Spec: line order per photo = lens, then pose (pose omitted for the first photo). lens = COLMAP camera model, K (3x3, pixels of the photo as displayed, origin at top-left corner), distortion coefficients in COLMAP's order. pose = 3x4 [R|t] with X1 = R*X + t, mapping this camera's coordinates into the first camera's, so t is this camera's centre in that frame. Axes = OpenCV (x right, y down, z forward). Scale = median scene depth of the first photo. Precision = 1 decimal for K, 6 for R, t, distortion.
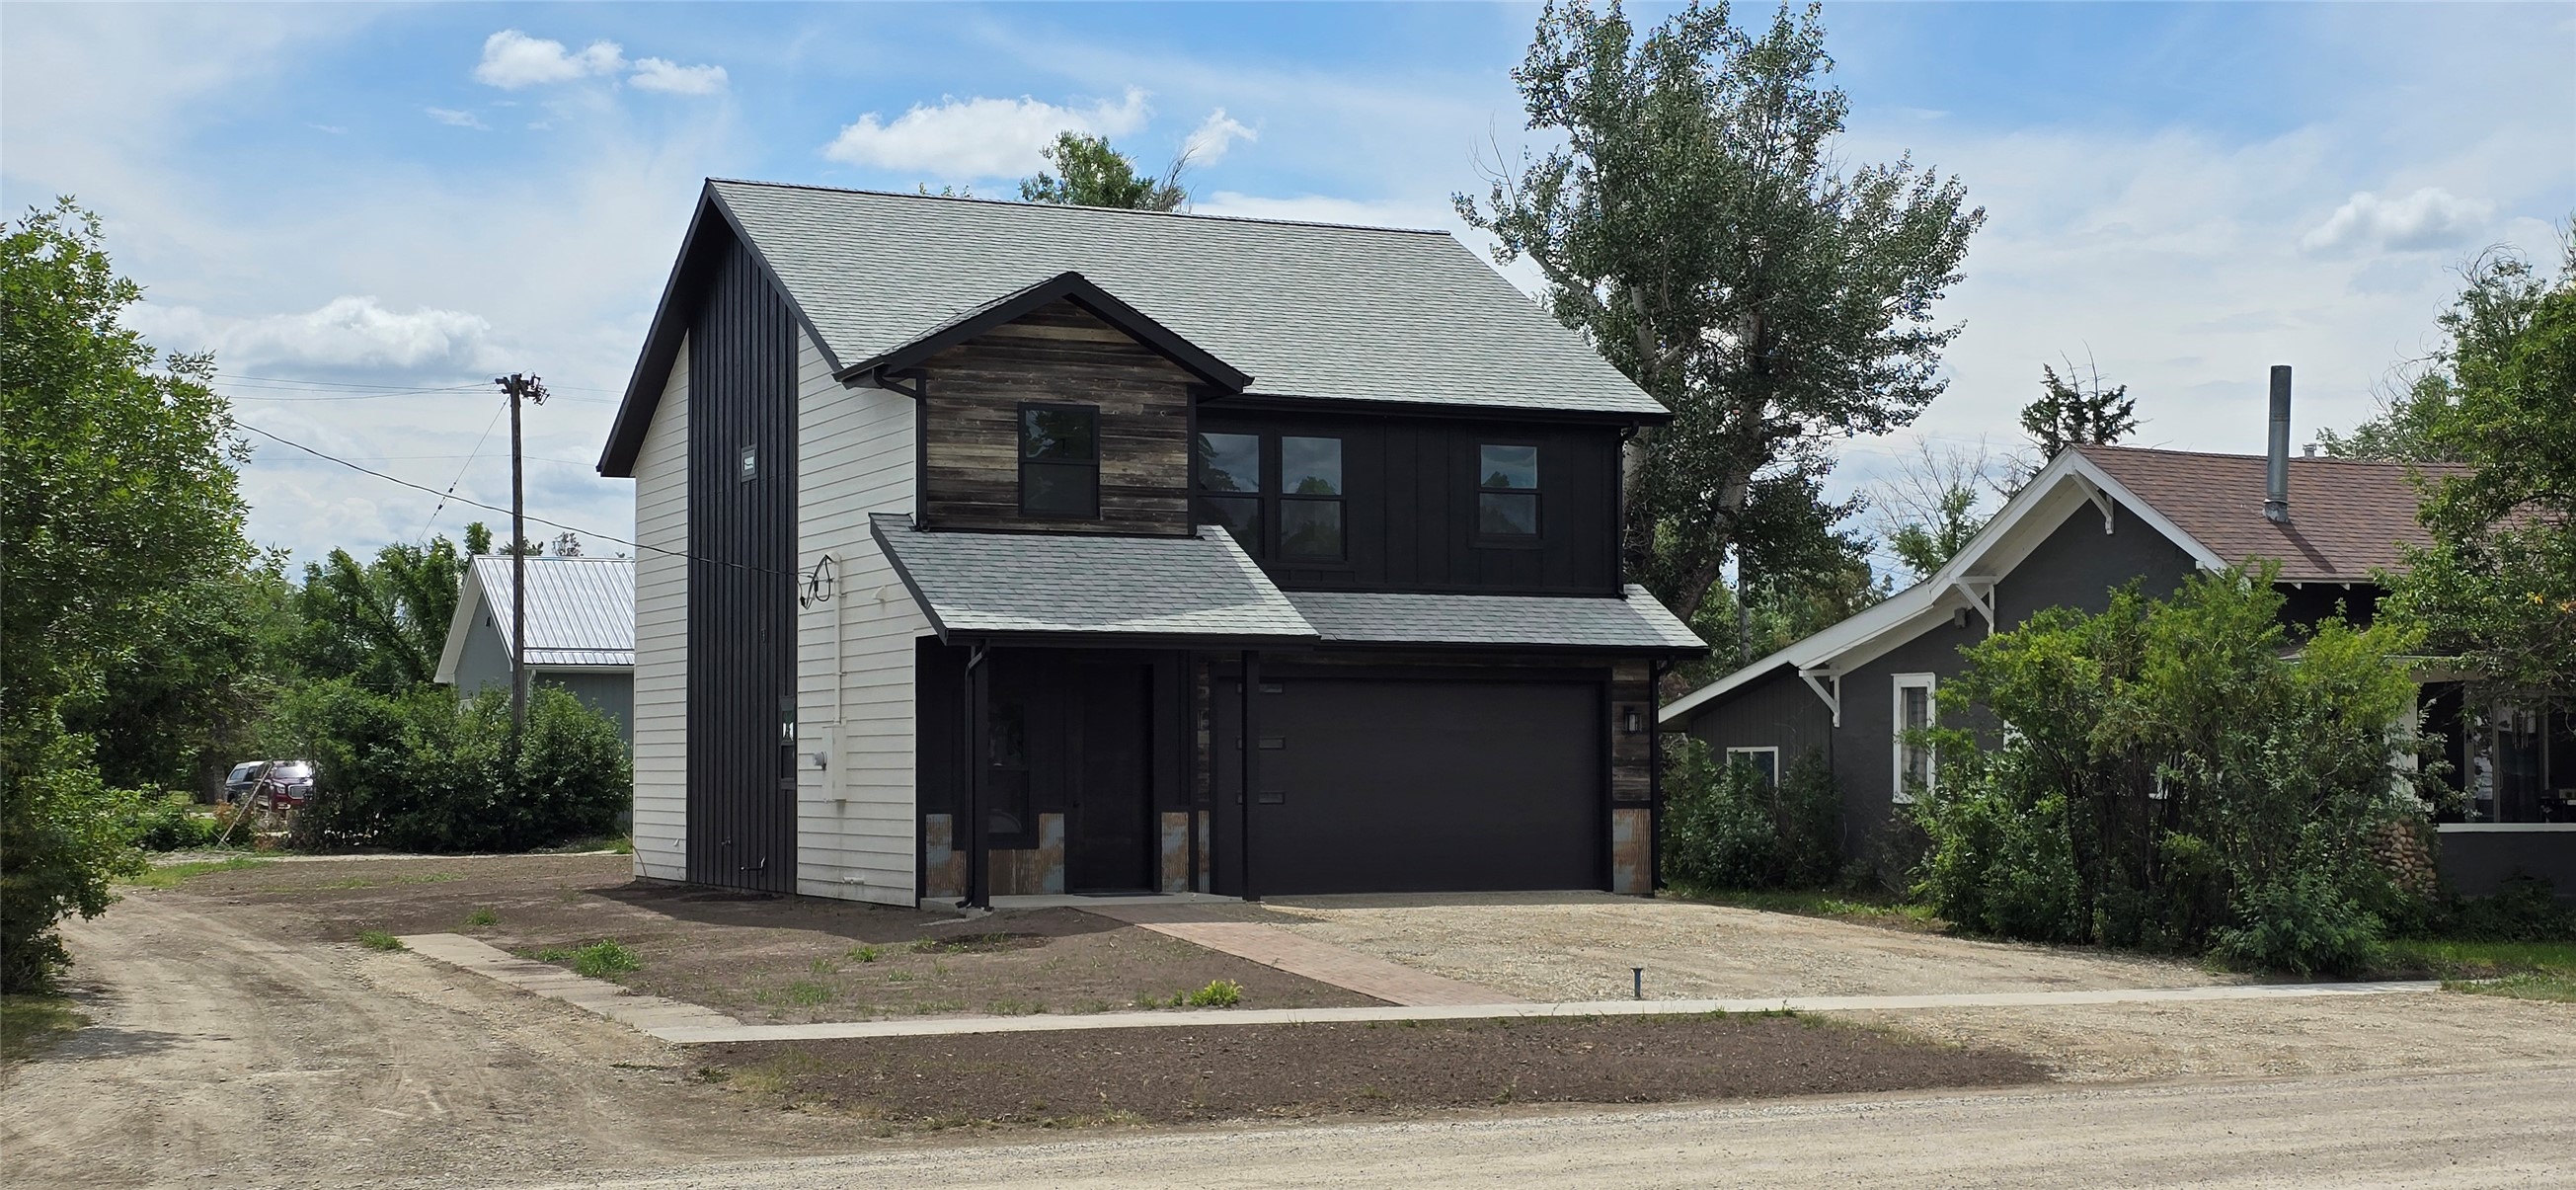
lens RADIAL K [[3529.0, 0, 1289.1], [0, 3529.0, 723.0], [0, 0, 1]] dist [0.185081, -0.053032]
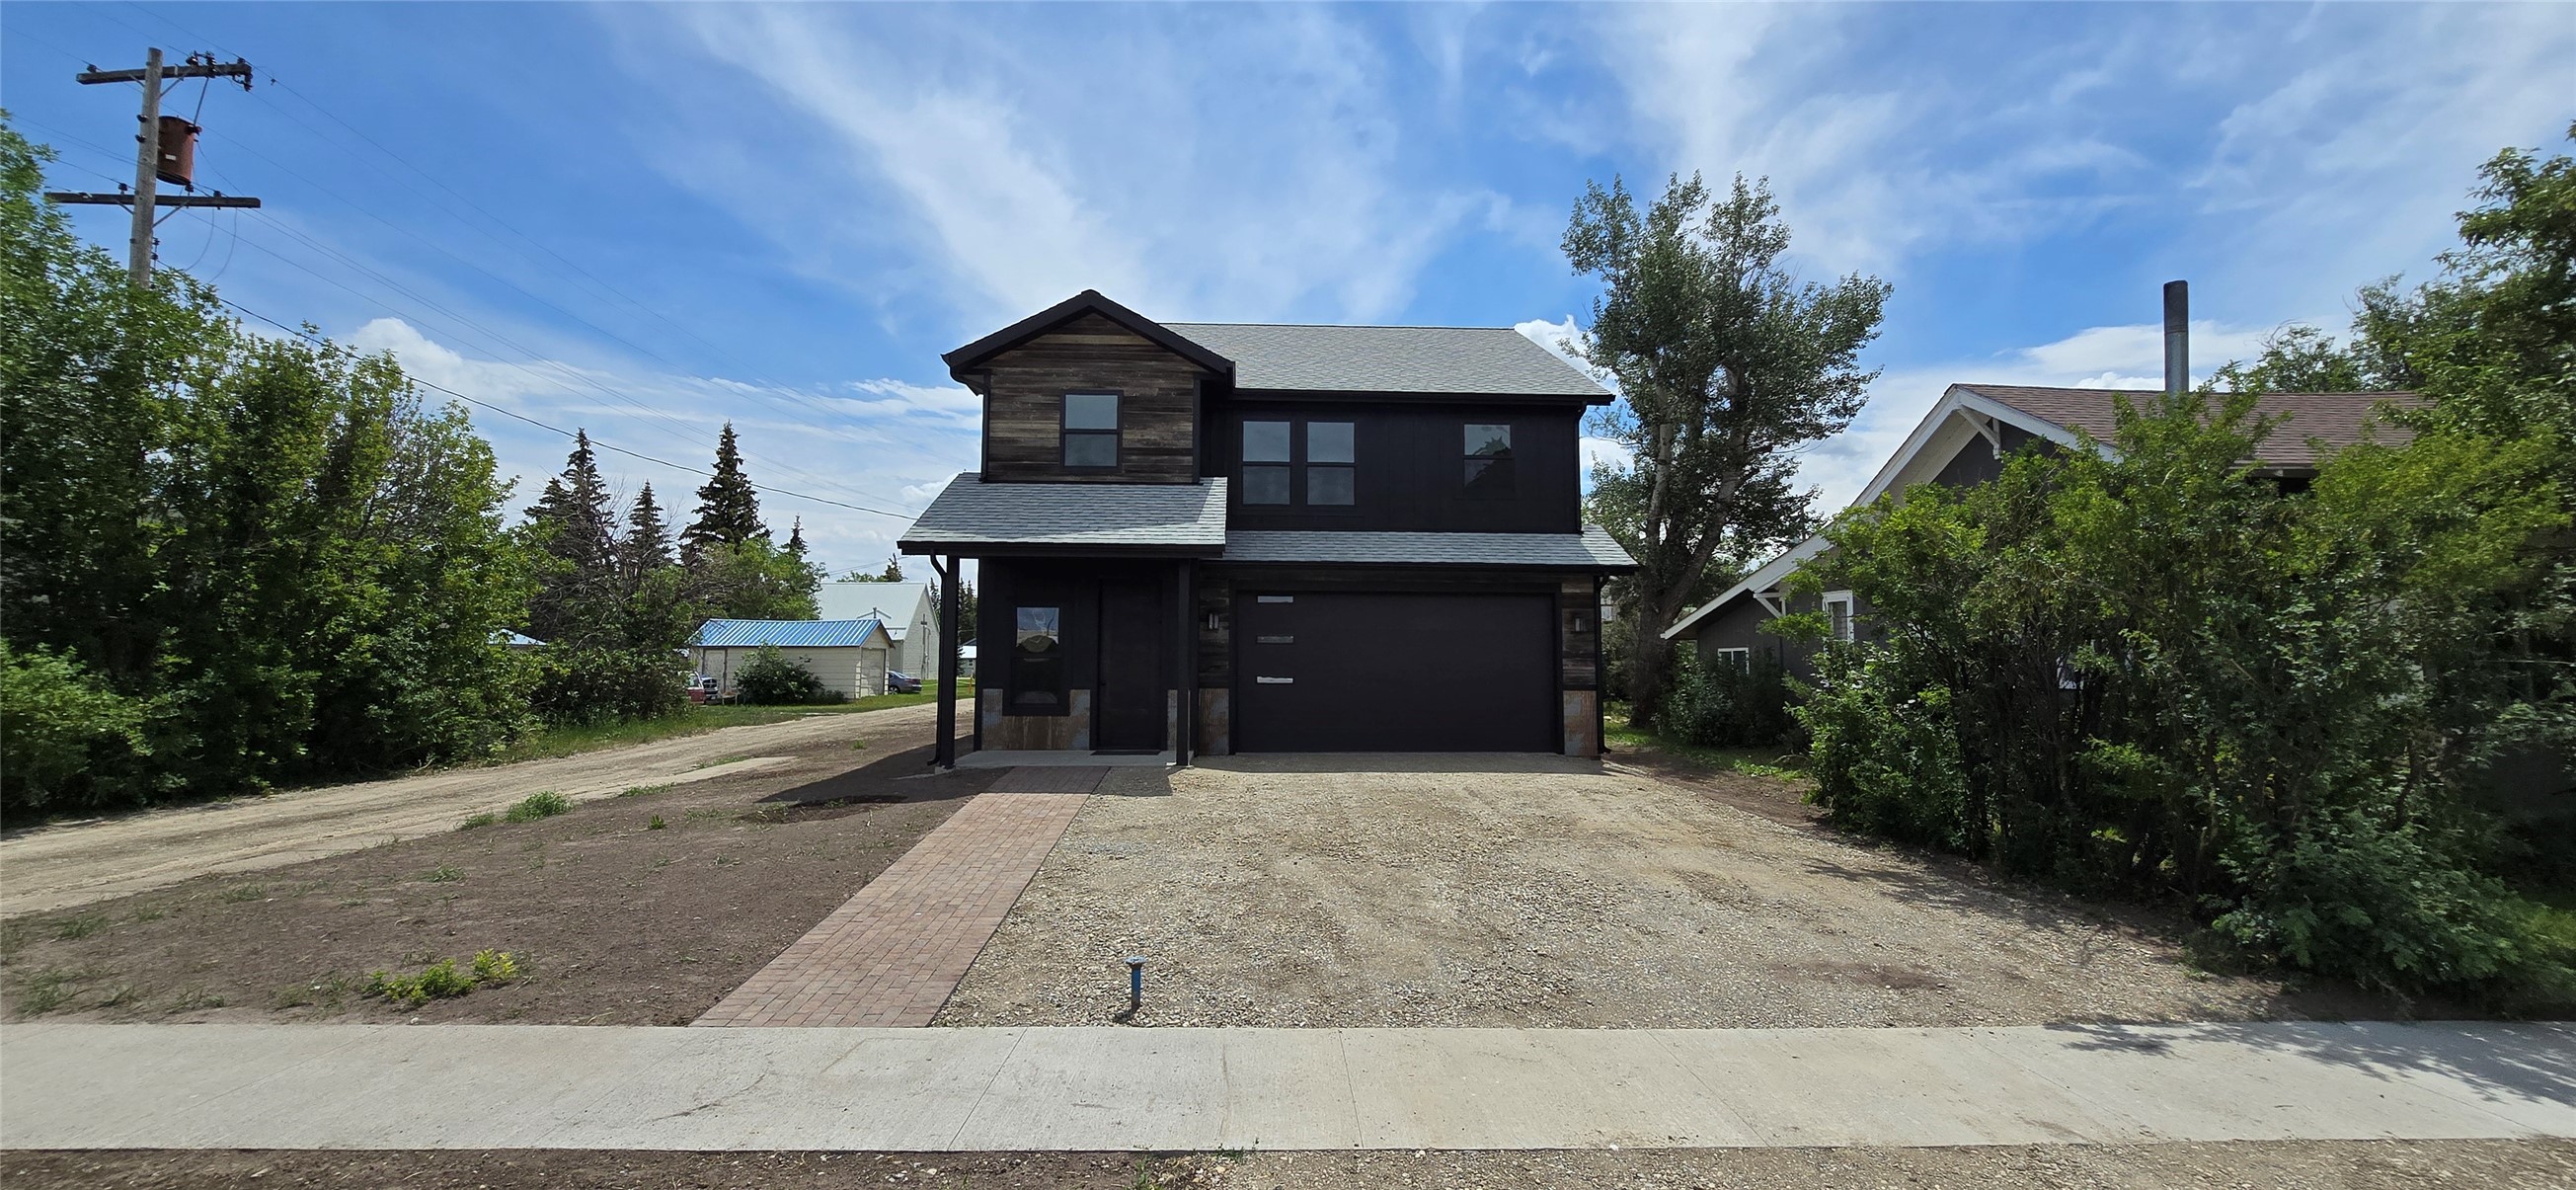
lens RADIAL K [[1046.4, 0, 1283.2], [0, 1046.4, 577.8], [0, 0, 1]] dist [-0.000743, 0.000146]
pose [[0.927704, -0.024190, -0.372531, 0.144712], [-0.002020, 0.997559, -0.069806, 0.010188], [0.373310, 0.065511, 0.925391, 0.619666]]
